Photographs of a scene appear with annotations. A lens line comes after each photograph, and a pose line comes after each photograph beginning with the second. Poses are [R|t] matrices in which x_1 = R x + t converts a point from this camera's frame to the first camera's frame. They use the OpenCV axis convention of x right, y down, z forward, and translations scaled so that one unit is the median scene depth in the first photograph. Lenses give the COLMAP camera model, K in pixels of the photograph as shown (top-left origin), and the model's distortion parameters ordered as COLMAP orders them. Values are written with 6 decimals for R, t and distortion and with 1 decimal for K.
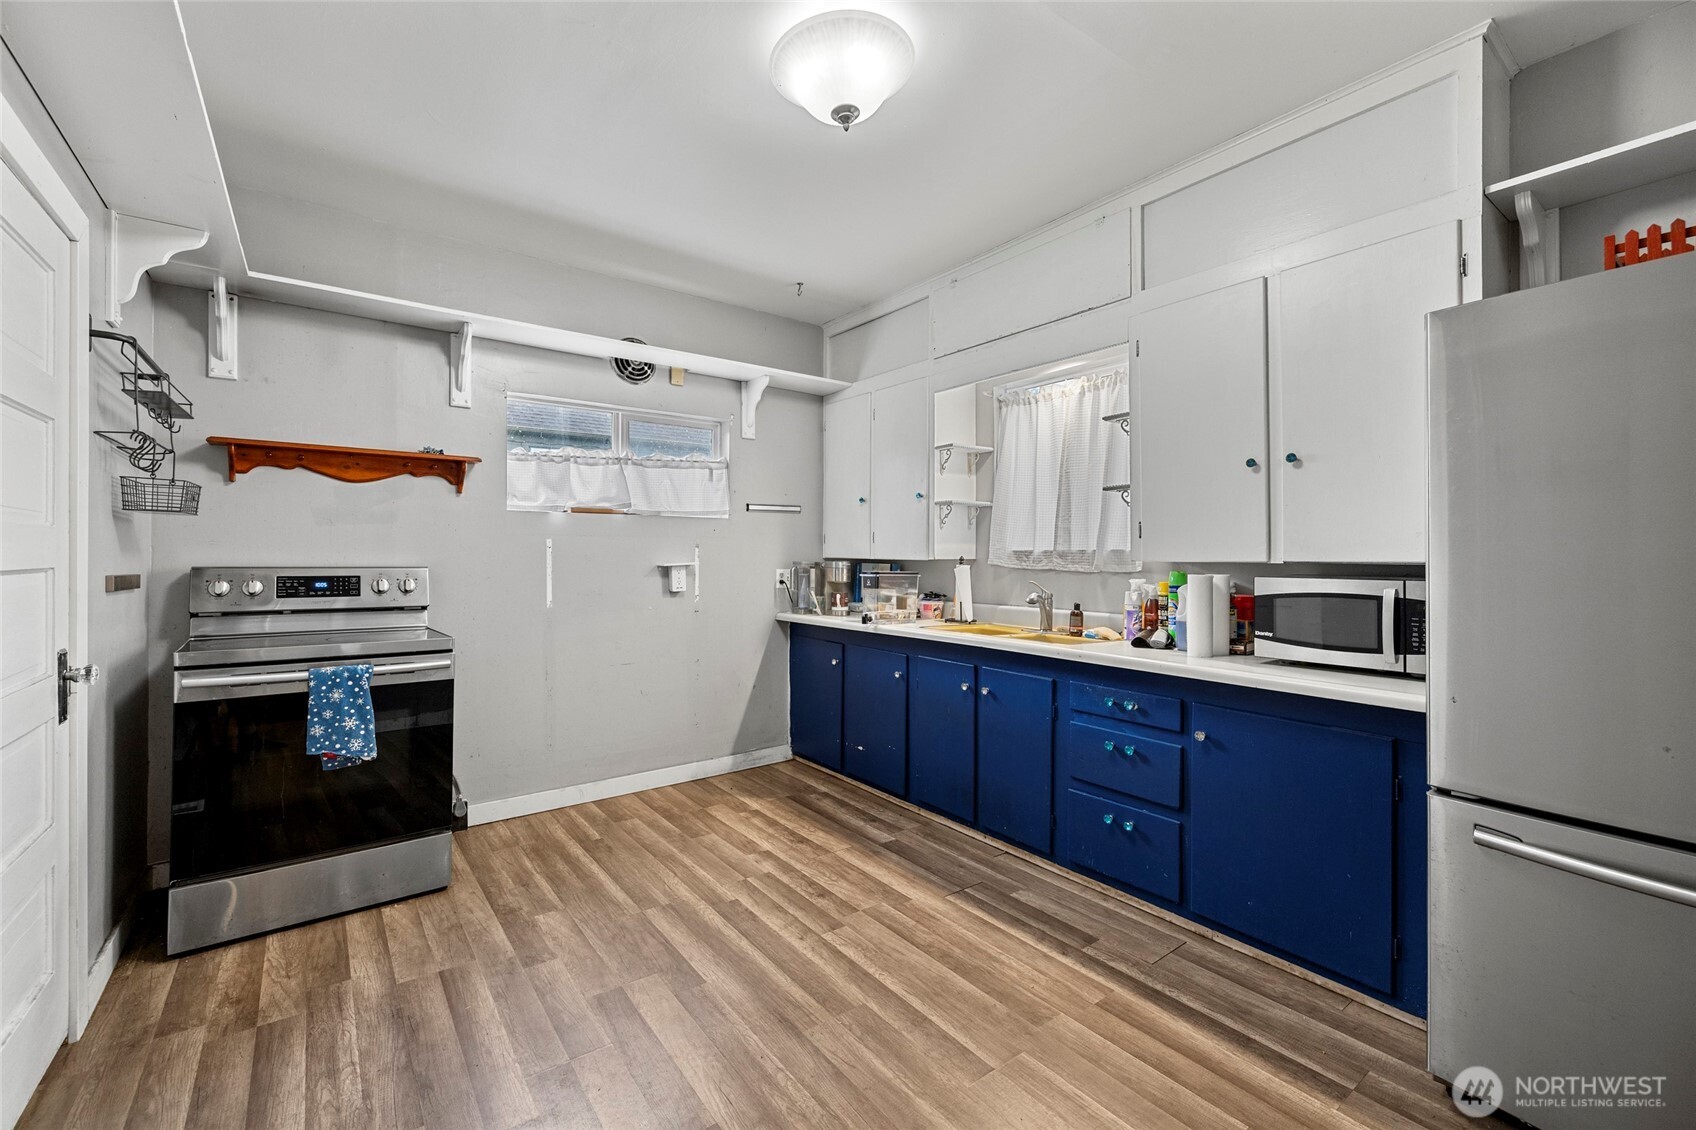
lens RADIAL K [[707.7, 0, 830.7], [0, 707.7, 554.0], [0, 0, 1]] dist [-0.000500, 0.000058]
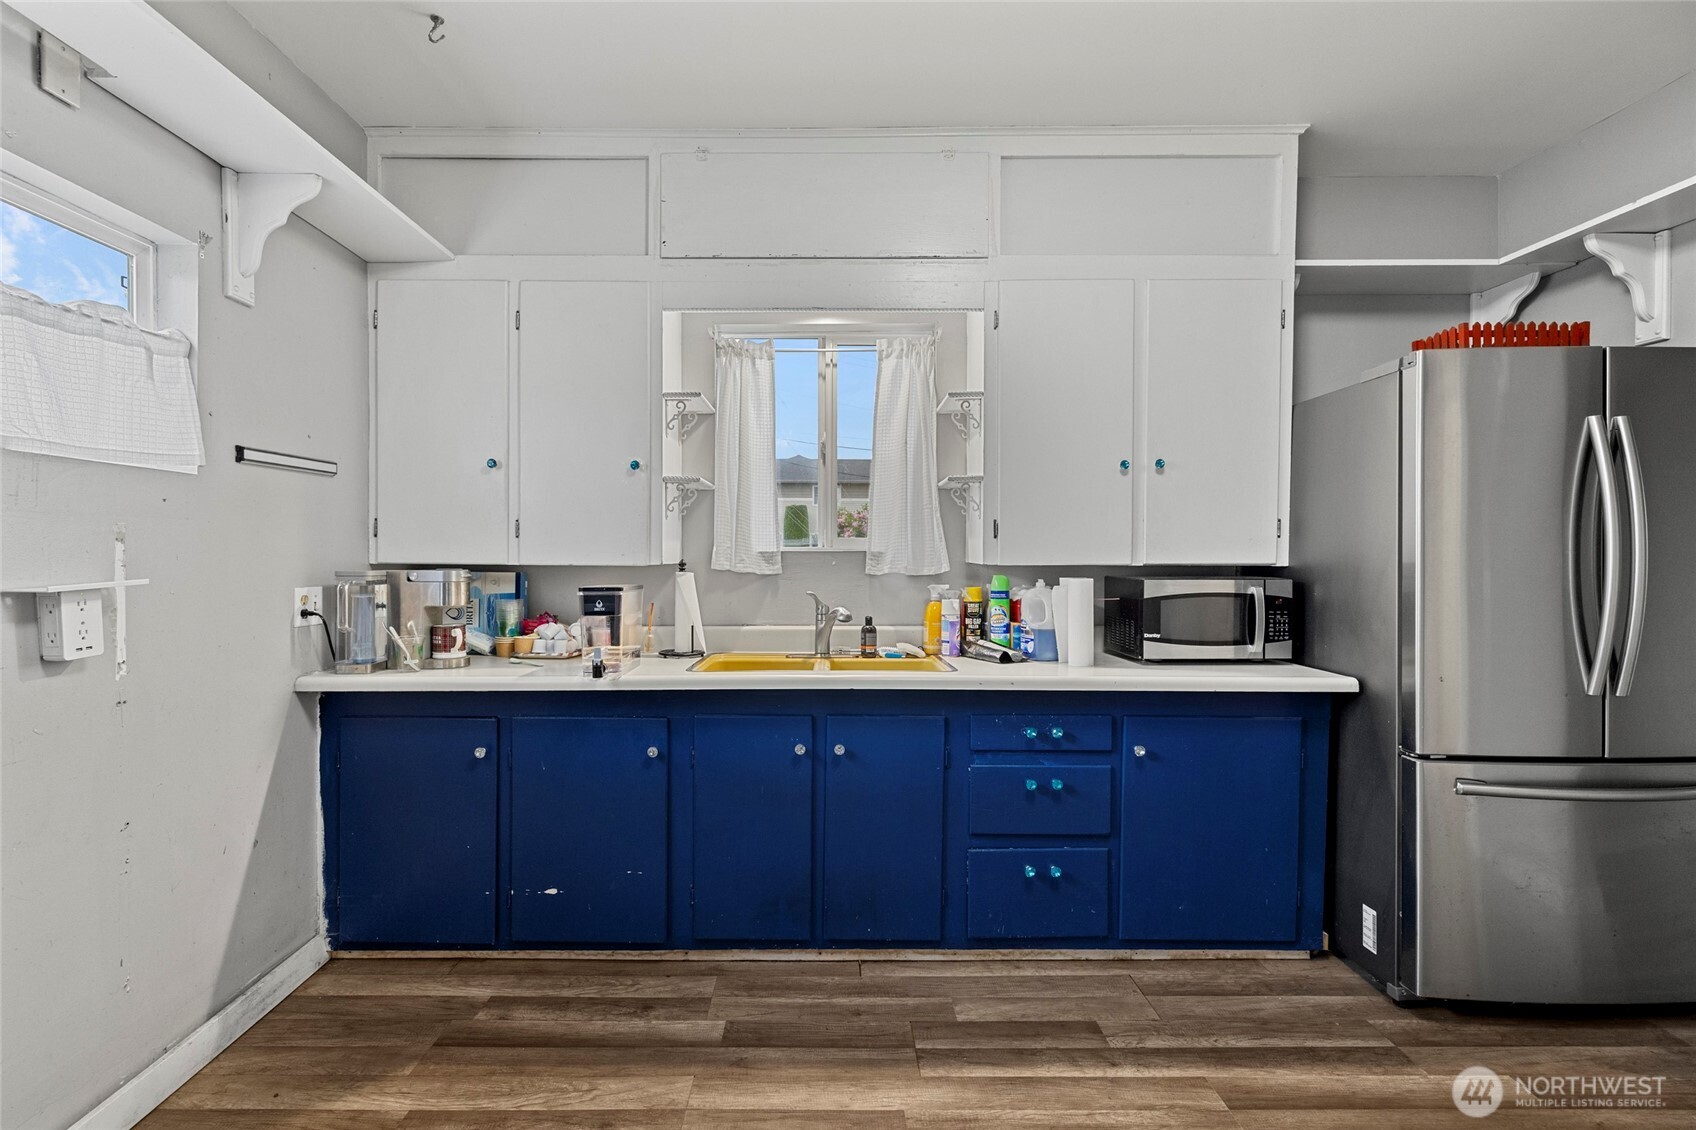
lens RADIAL K [[719.1, 0, 829.6], [0, 719.1, 564.7], [0, 0, 1]] dist [-0.001628, 0.000099]
pose [[0.587775, -0.012773, 0.808924, -0.397009], [-0.000312, 0.999872, 0.016014, -0.003931], [-0.809025, -0.009665, 0.587695, 0.631211]]
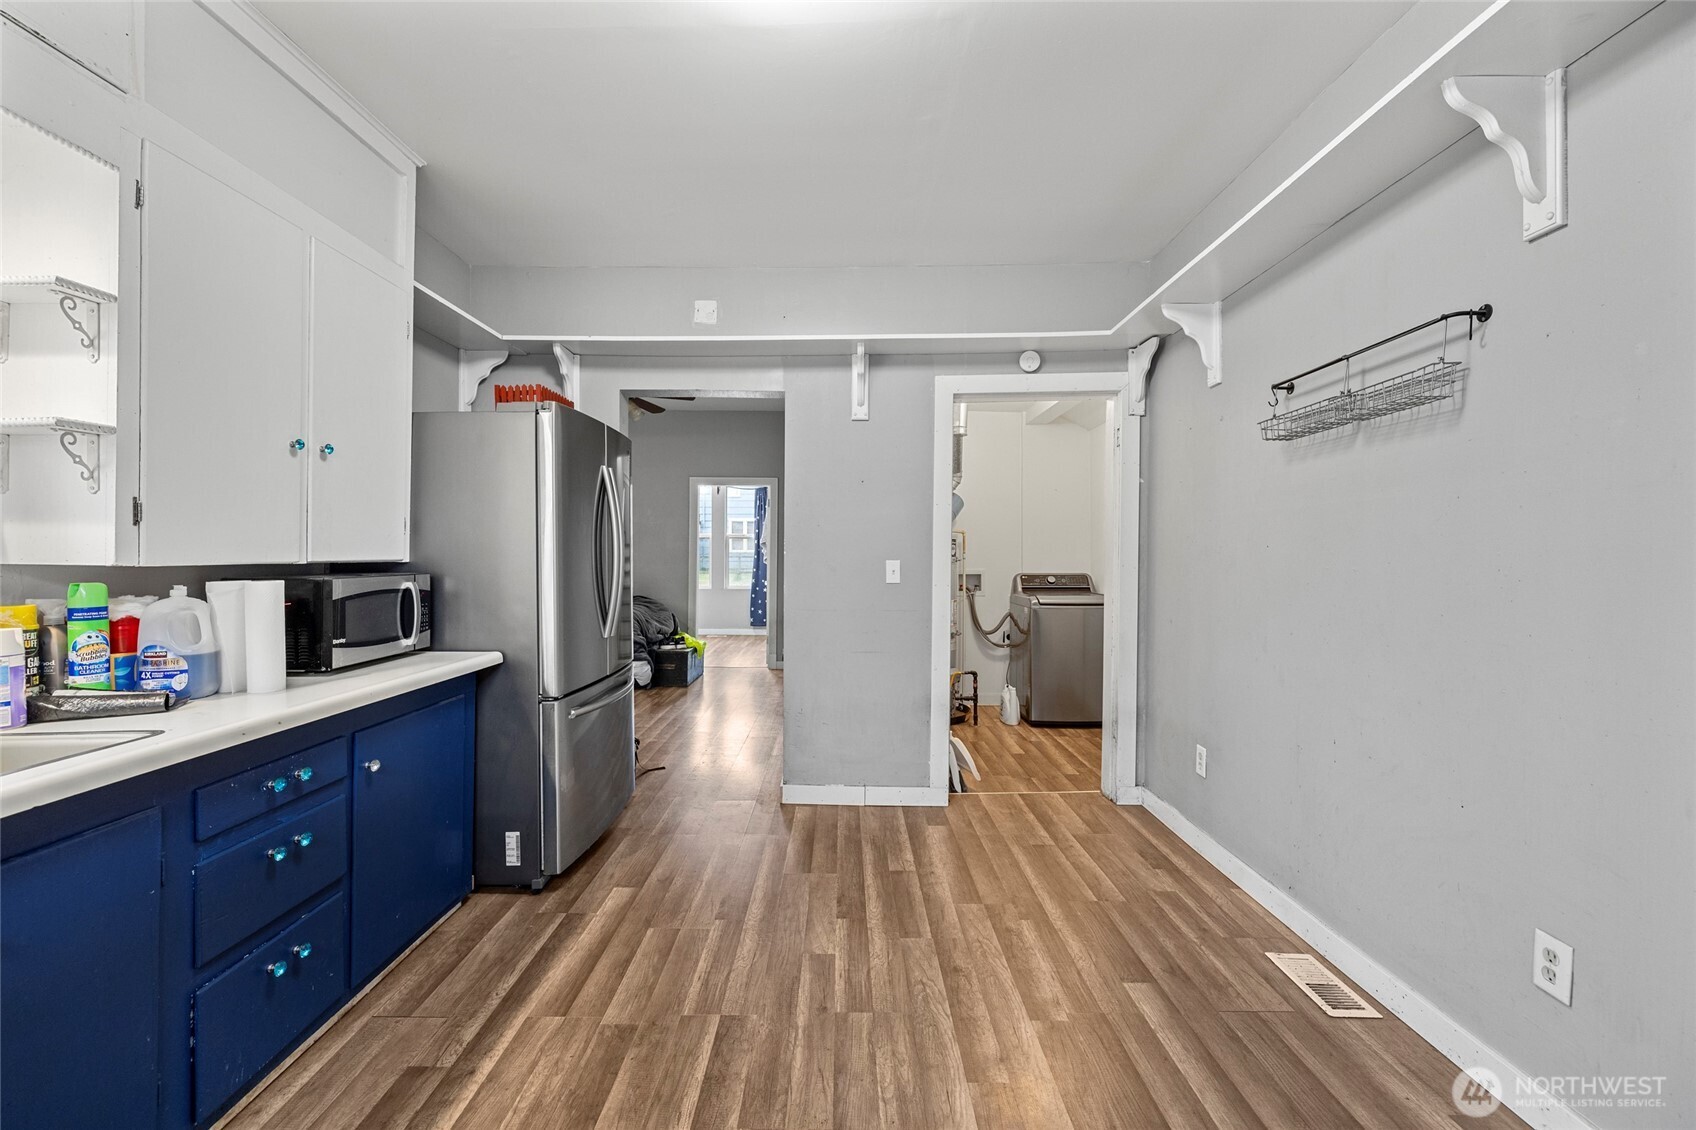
lens RADIAL K [[707.7, 0, 830.7], [0, 707.7, 554.0], [0, 0, 1]] dist [-0.000500, 0.000058]
pose [[-0.800236, -0.002256, 0.599681, -0.354645], [-0.001207, 0.999997, 0.002152, -0.001515], [-0.599684, 0.000998, -0.800236, 1.102824]]
